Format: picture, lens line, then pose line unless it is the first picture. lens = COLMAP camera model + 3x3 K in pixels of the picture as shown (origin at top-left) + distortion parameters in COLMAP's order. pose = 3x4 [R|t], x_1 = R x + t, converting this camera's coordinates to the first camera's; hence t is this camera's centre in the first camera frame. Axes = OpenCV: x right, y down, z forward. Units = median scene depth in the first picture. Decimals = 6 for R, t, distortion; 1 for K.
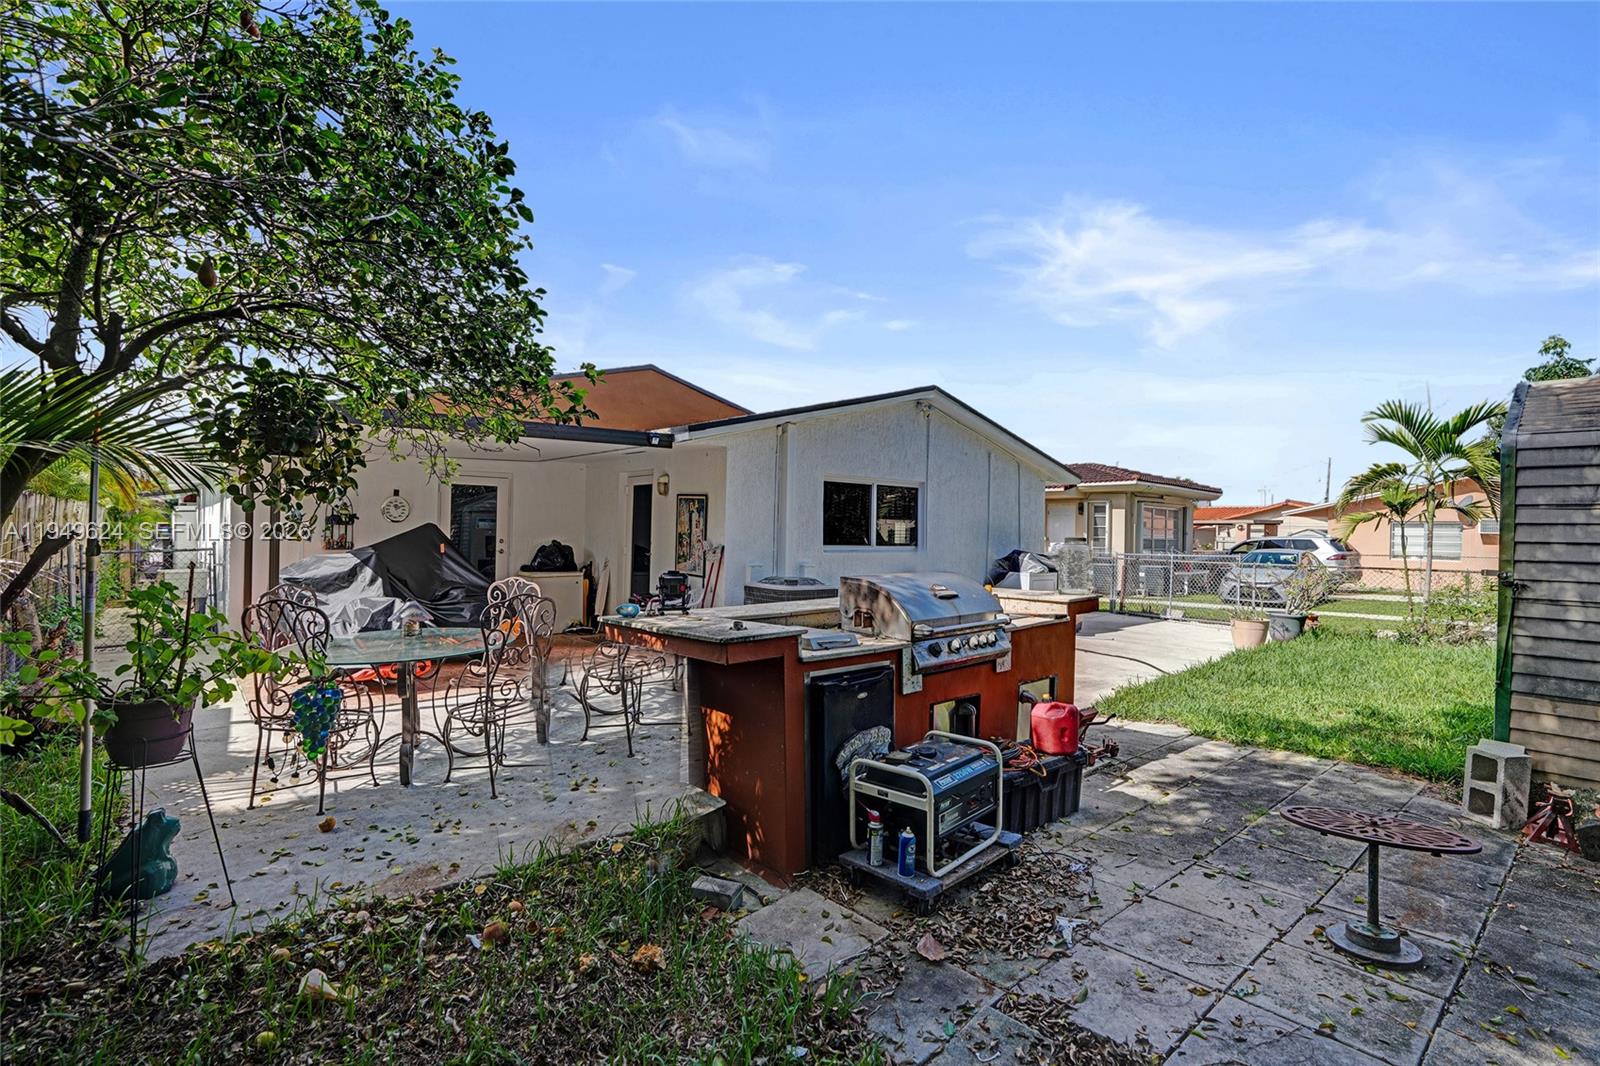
lens RADIAL K [[750.0, 0, 803.3], [0, 750.0, 530.0], [0, 0, 1]] dist [-0.006355, 0.000215]
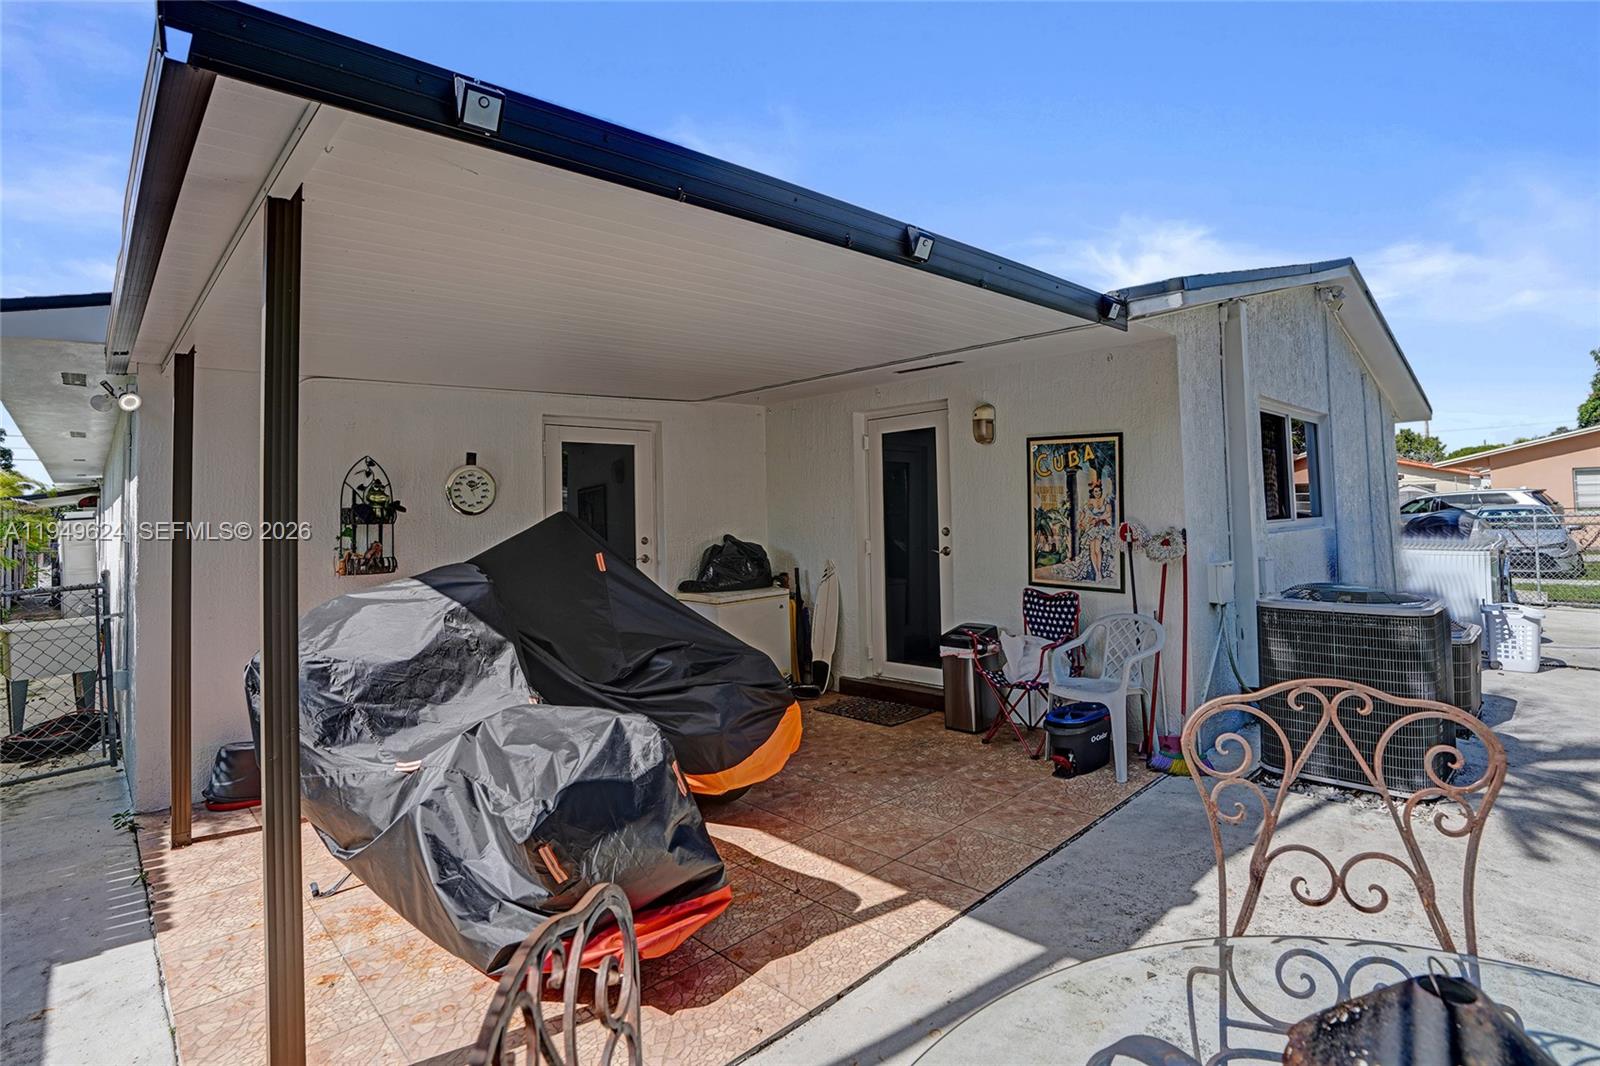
lens RADIAL K [[791.0, 0, 841.6], [0, 791.0, 493.9], [0, 0, 1]] dist [-0.000382, 0.000162]
pose [[0.996915, -0.043315, 0.065450, -0.321287], [0.044718, 0.998797, -0.020124, -0.002408], [-0.064499, 0.022989, 0.997653, 0.429863]]
